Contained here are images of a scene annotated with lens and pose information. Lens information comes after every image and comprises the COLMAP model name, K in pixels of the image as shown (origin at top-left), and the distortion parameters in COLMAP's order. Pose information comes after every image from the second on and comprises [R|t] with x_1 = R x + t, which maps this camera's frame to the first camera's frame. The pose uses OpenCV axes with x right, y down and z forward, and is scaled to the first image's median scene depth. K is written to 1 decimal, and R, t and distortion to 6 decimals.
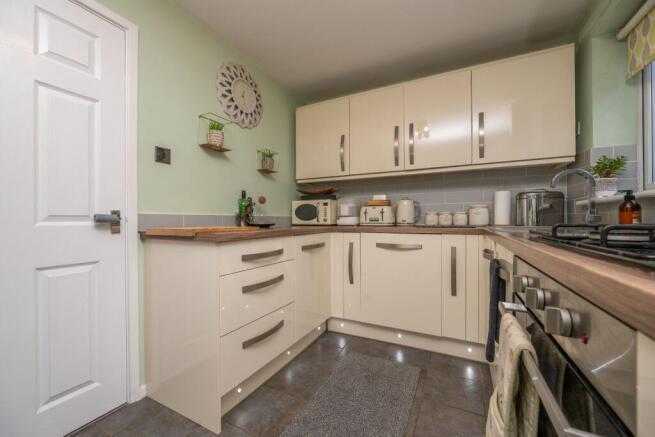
lens RADIAL K [[261.5, 0, 325.1], [0, 261.5, 219.9], [0, 0, 1]] dist [-0.004121, -0.000540]
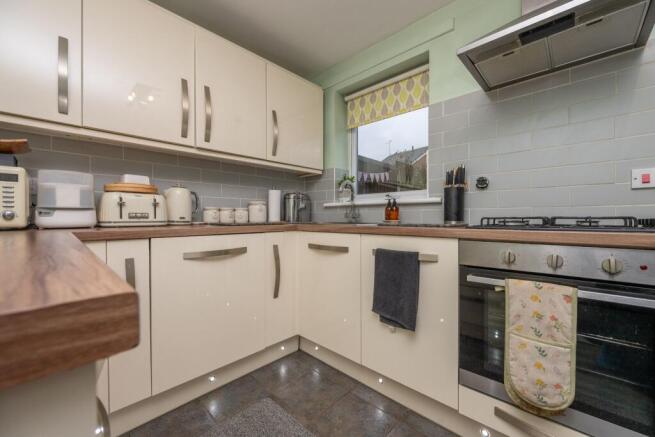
lens RADIAL K [[261.5, 0, 328.4], [0, 261.5, 220.4], [0, 0, 1]] dist [-0.004121, -0.000540]
pose [[0.281184, -0.008334, 0.959618, -0.284968], [0.003025, 0.999965, 0.007798, 0.006071], [-0.959649, 0.000710, 0.281199, 0.459056]]
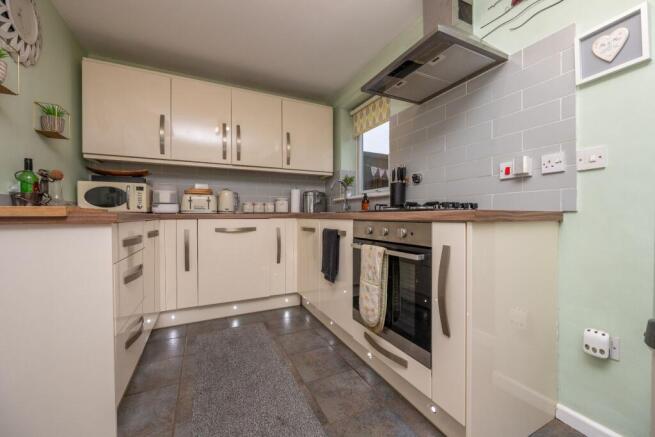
lens RADIAL K [[261.5, 0, 330.6], [0, 261.5, 218.1], [0, 0, 1]] dist [-0.004121, -0.000540]
pose [[0.593235, -0.007861, 0.804991, -0.364676], [0.001958, 0.999963, 0.008322, 0.035653], [-0.805027, -0.003361, 0.593229, -0.023284]]
